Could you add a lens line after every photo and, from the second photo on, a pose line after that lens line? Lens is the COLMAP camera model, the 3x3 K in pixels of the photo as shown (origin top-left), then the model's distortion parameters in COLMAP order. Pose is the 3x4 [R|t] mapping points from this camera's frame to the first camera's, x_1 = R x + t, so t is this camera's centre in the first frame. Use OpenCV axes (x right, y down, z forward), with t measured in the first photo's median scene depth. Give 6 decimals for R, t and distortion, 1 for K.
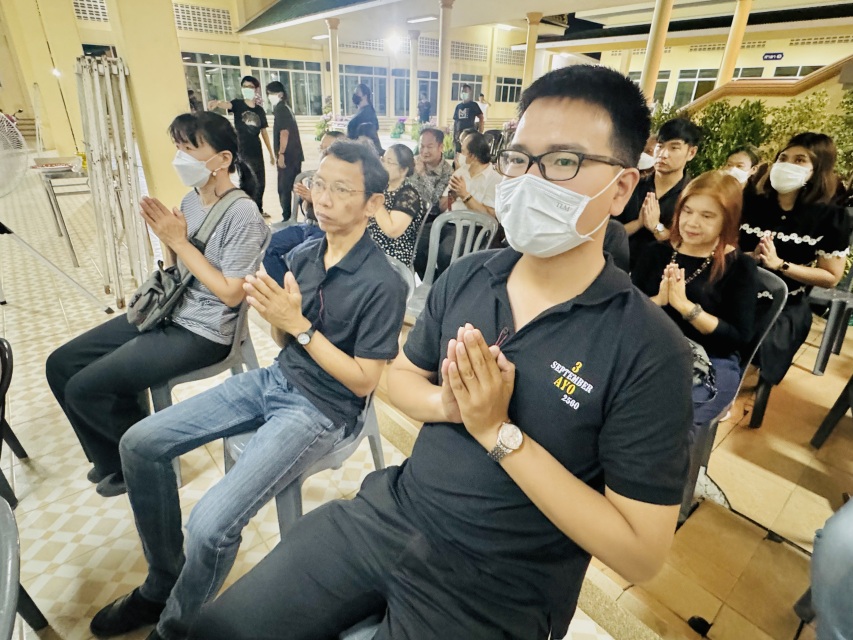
lens RADIAL K [[461.9, 0, 427.7], [0, 461.9, 314.1], [0, 0, 1]] dist [0.022065, 0.000557]
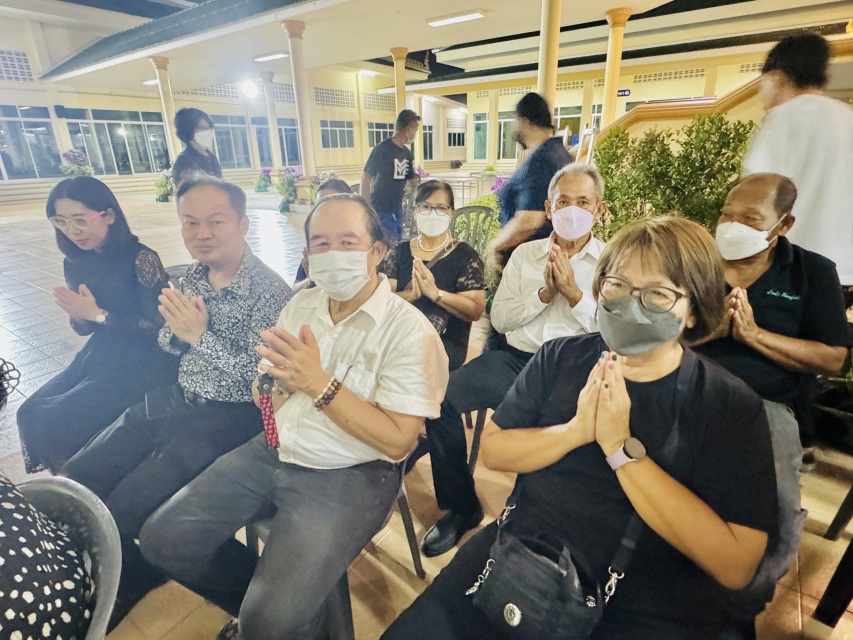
lens RADIAL K [[461.9, 0, 423.2], [0, 461.9, 322.3], [0, 0, 1]] dist [0.022065, 0.000557]
pose [[0.970191, -0.128966, 0.205177, 0.014441], [0.143078, 0.988157, -0.055439, -0.043376], [-0.195598, 0.083143, 0.977153, 0.103772]]
